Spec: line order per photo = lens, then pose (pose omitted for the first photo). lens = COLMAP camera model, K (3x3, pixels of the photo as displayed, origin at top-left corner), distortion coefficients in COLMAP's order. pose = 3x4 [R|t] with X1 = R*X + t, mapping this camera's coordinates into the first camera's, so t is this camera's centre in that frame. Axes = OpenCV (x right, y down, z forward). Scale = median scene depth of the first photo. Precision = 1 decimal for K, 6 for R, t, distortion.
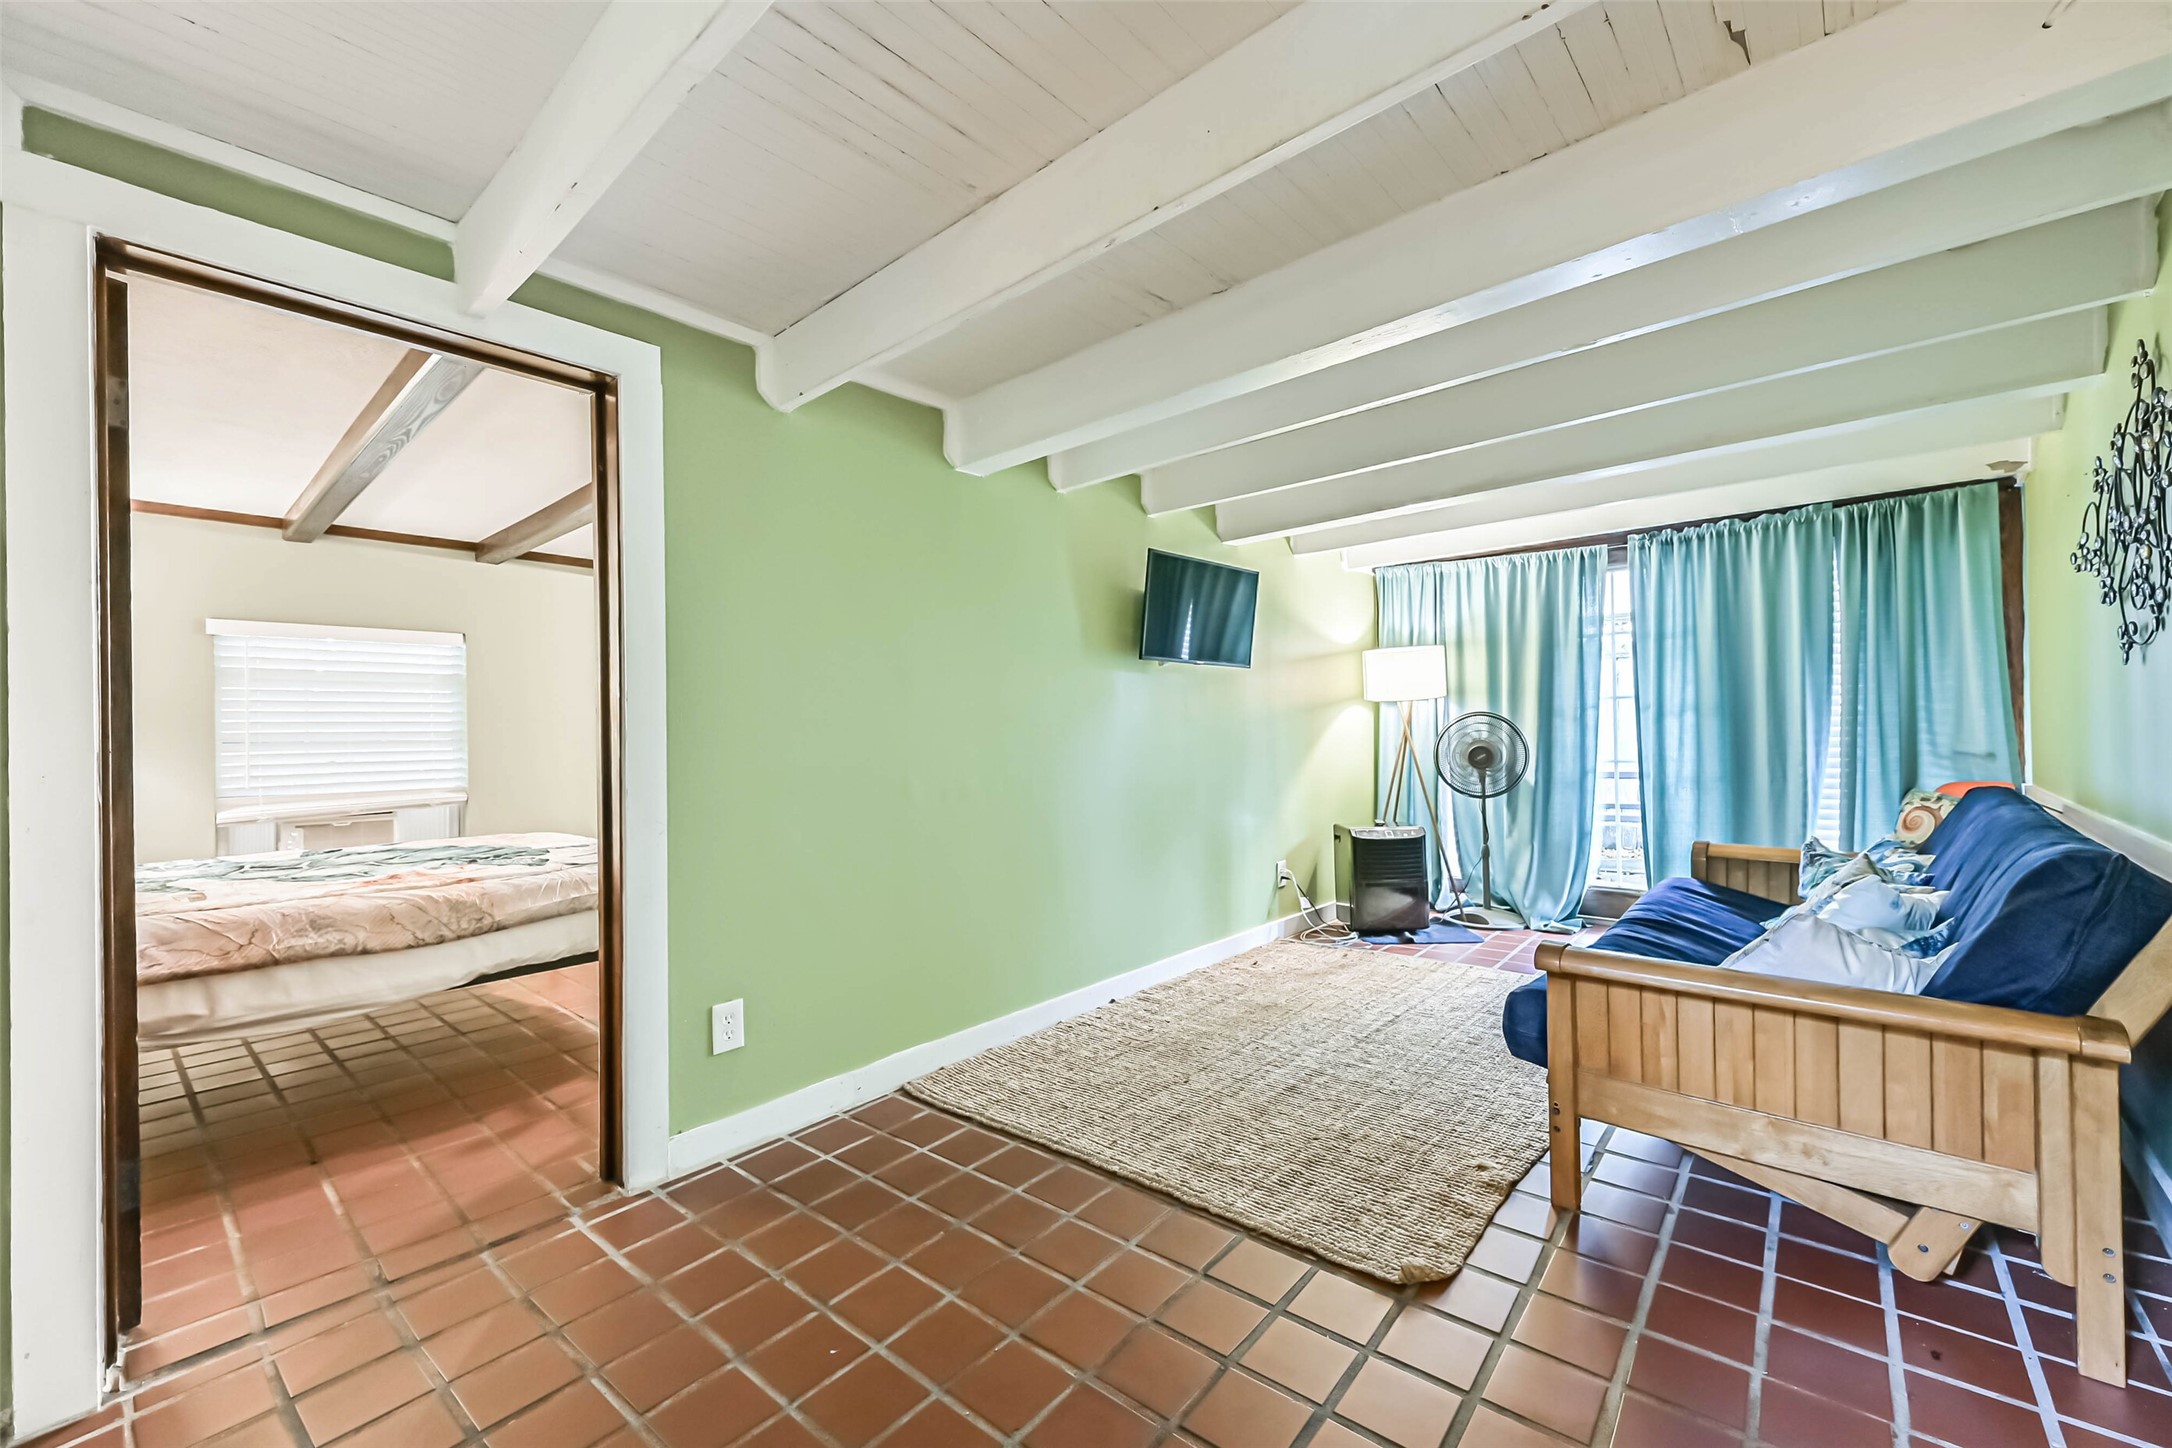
lens RADIAL K [[856.9, 0, 1086.7], [0, 856.9, 724.6], [0, 0, 1]] dist [0.001397, -0.002058]
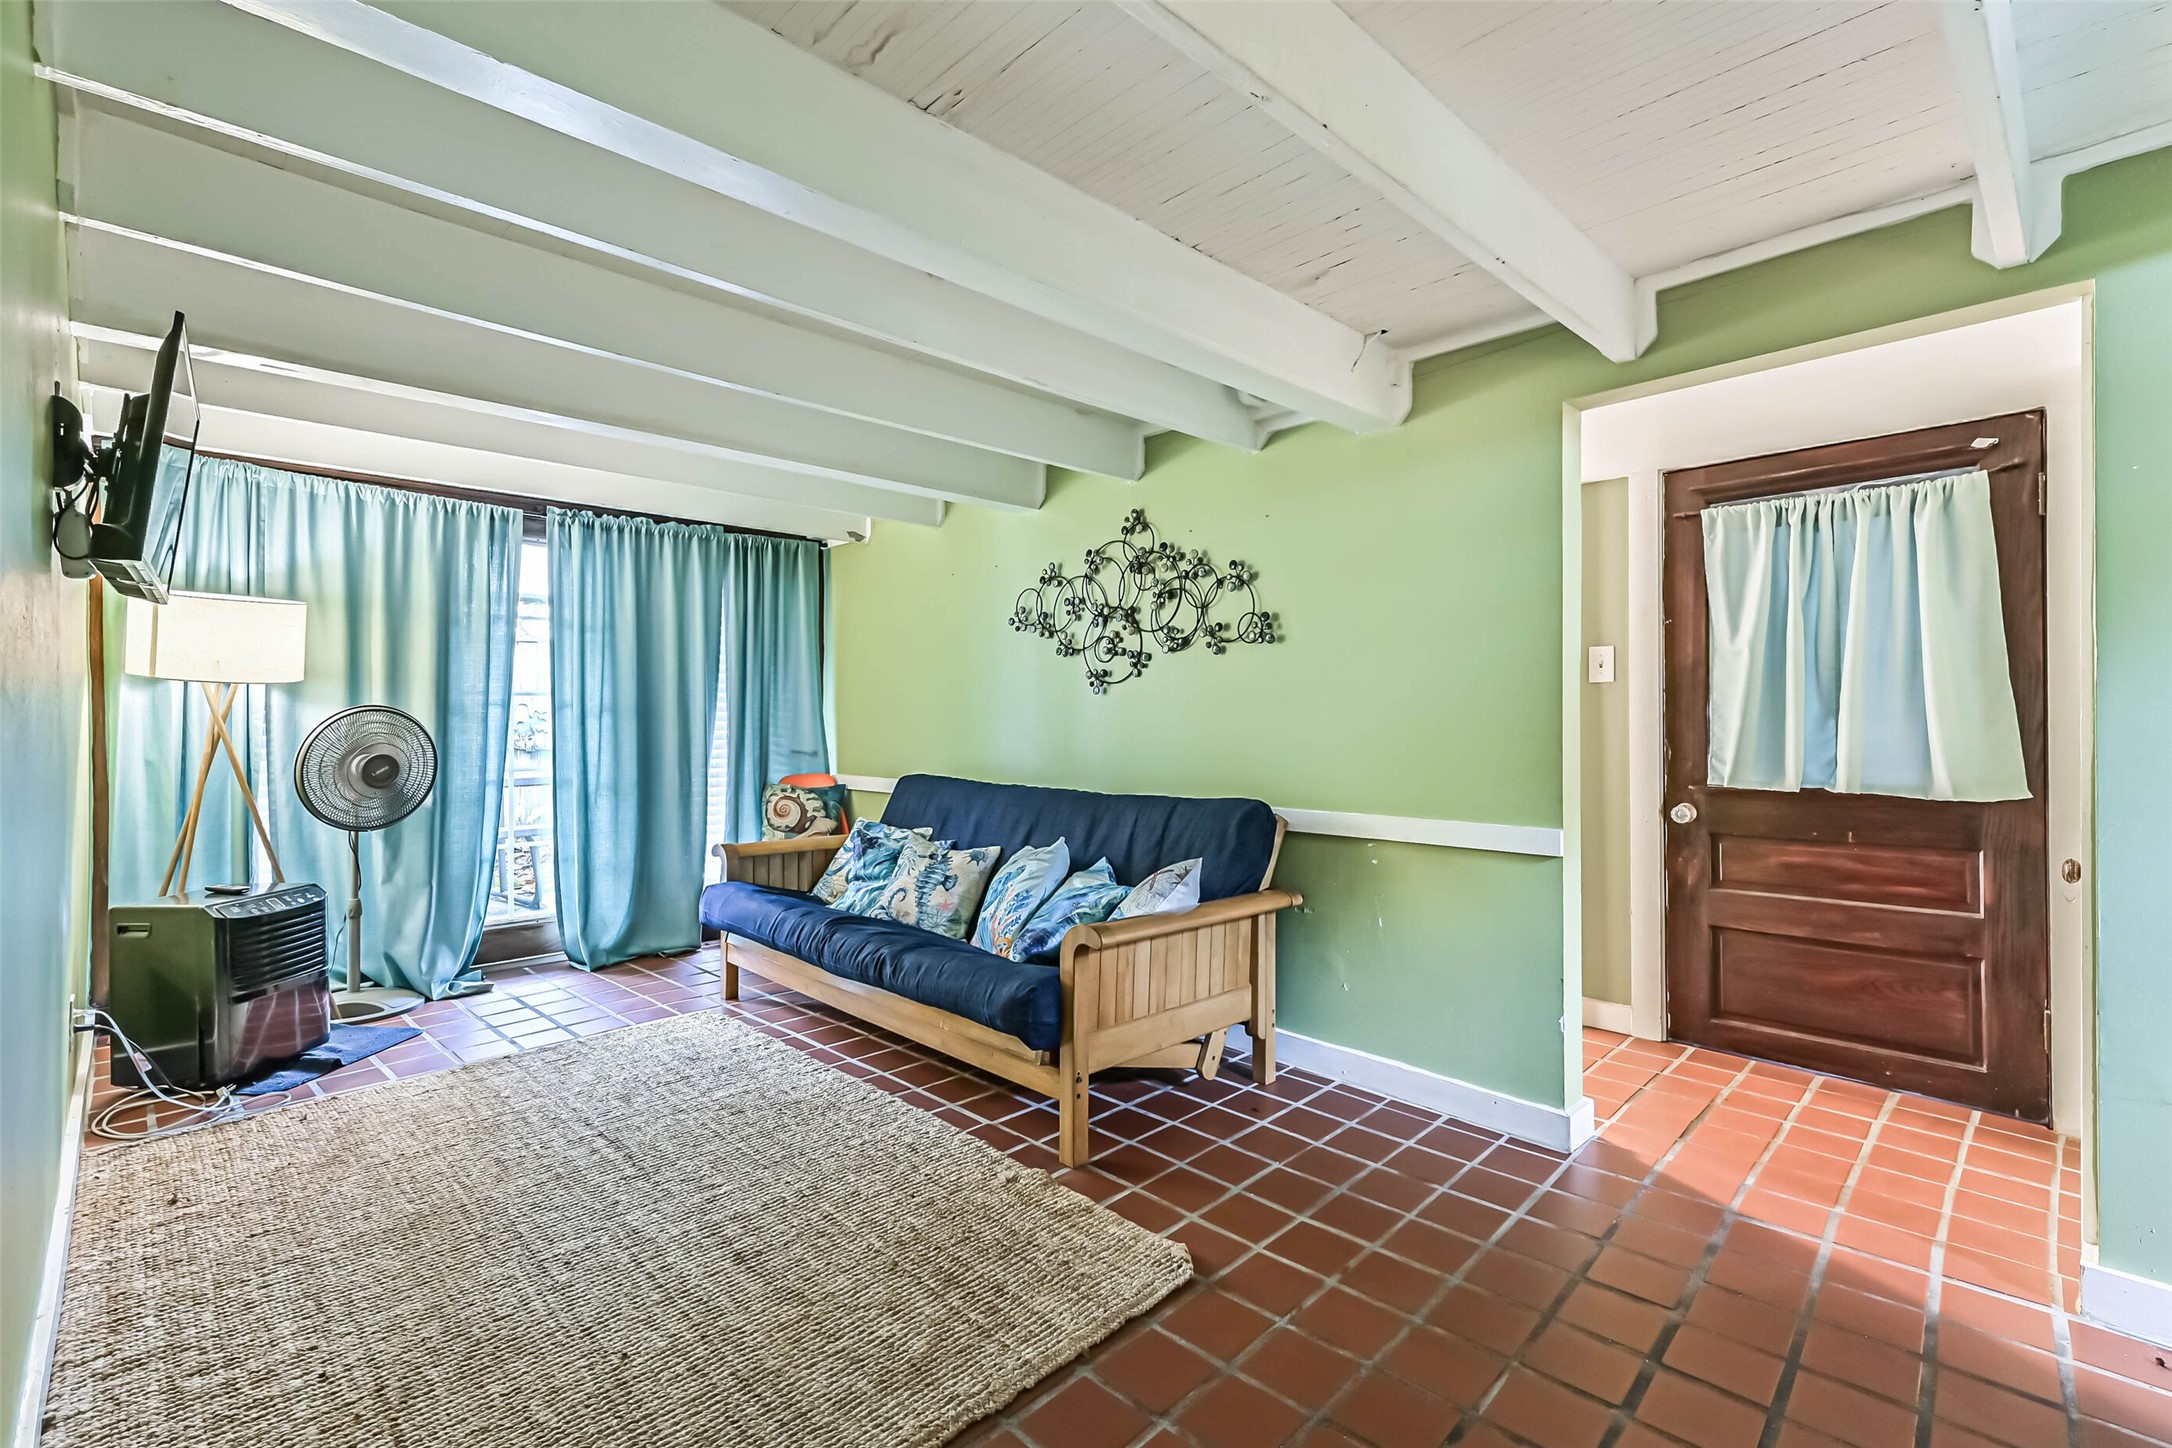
lens RADIAL K [[972.6, 0, 1086.5], [0, 972.6, 719.8], [0, 0, 1]] dist [0.010332, -0.000108]
pose [[0.076555, 0.016153, 0.996935, -0.332369], [-0.007656, 0.999849, -0.015613, 0.005009], [-0.997036, -0.006437, 0.076667, 0.427272]]
